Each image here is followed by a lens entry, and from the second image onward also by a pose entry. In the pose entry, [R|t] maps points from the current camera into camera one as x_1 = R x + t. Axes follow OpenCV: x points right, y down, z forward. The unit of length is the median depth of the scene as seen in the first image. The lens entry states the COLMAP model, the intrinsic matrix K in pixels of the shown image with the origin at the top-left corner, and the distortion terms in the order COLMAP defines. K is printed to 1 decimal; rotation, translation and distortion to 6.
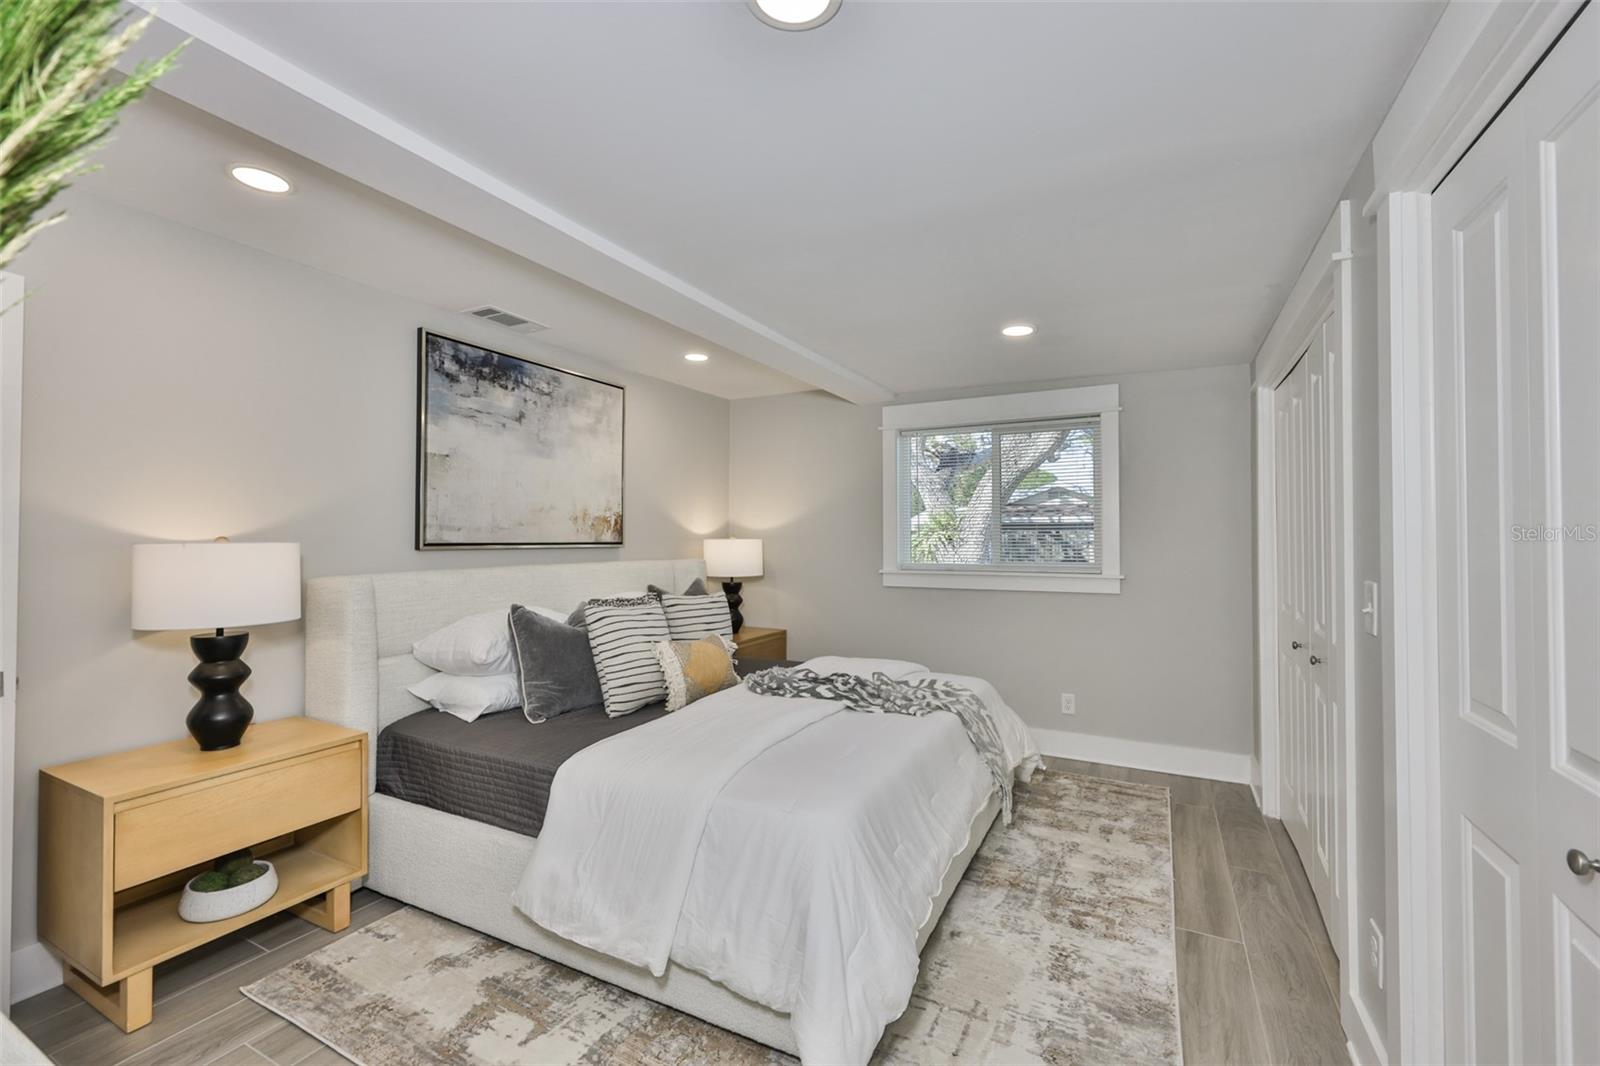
lens RADIAL K [[689.7, 0, 795.9], [0, 689.7, 531.1], [0, 0, 1]] dist [-0.002546, 0.000365]
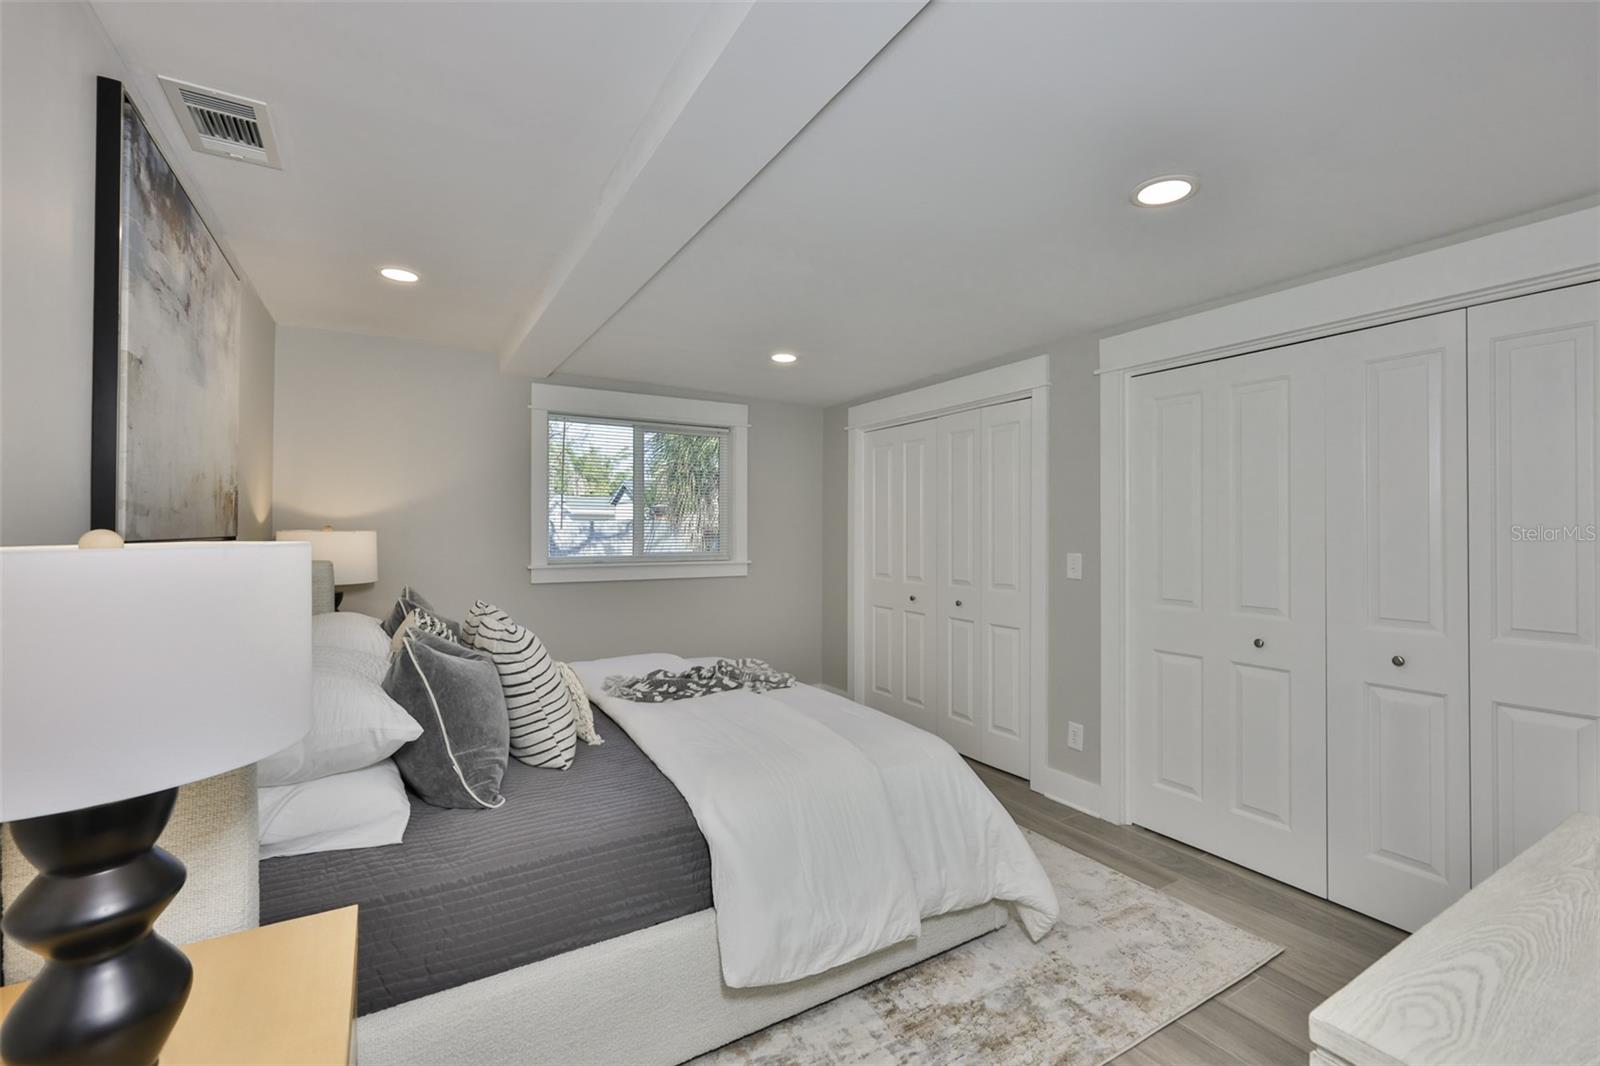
lens RADIAL K [[652.6, 0, 885.8], [0, 652.6, 527.1], [0, 0, 1]] dist [0.001067, 0.000222]
pose [[0.503564, 0.006030, 0.863937, -0.573035], [-0.012292, 0.999924, 0.000185, 0.001391], [-0.863871, -0.010713, 0.503600, 0.275607]]
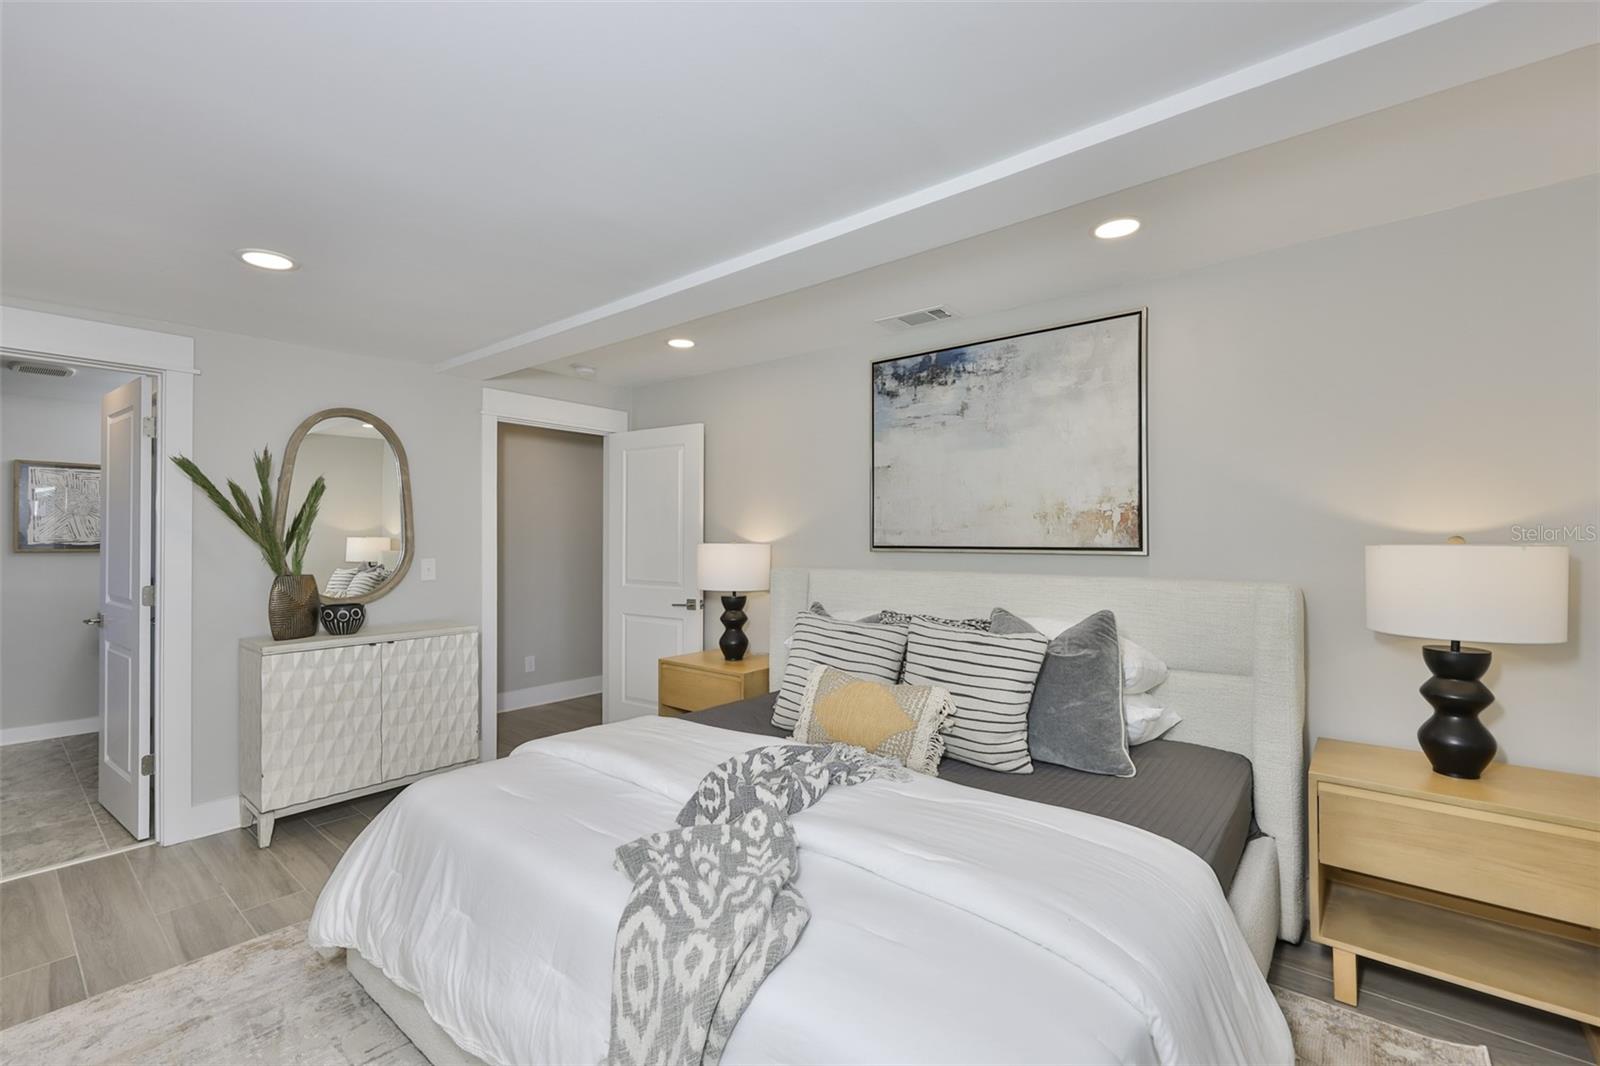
lens RADIAL K [[680.7, 0, 792.4], [0, 680.7, 534.6], [0, 0, 1]] dist [-0.001613, -0.000221]
pose [[-0.196039, -0.008484, -0.980559, 0.536889], [0.012846, 0.999855, -0.011220, 0.008219], [0.980512, -0.014795, -0.195902, 0.966532]]
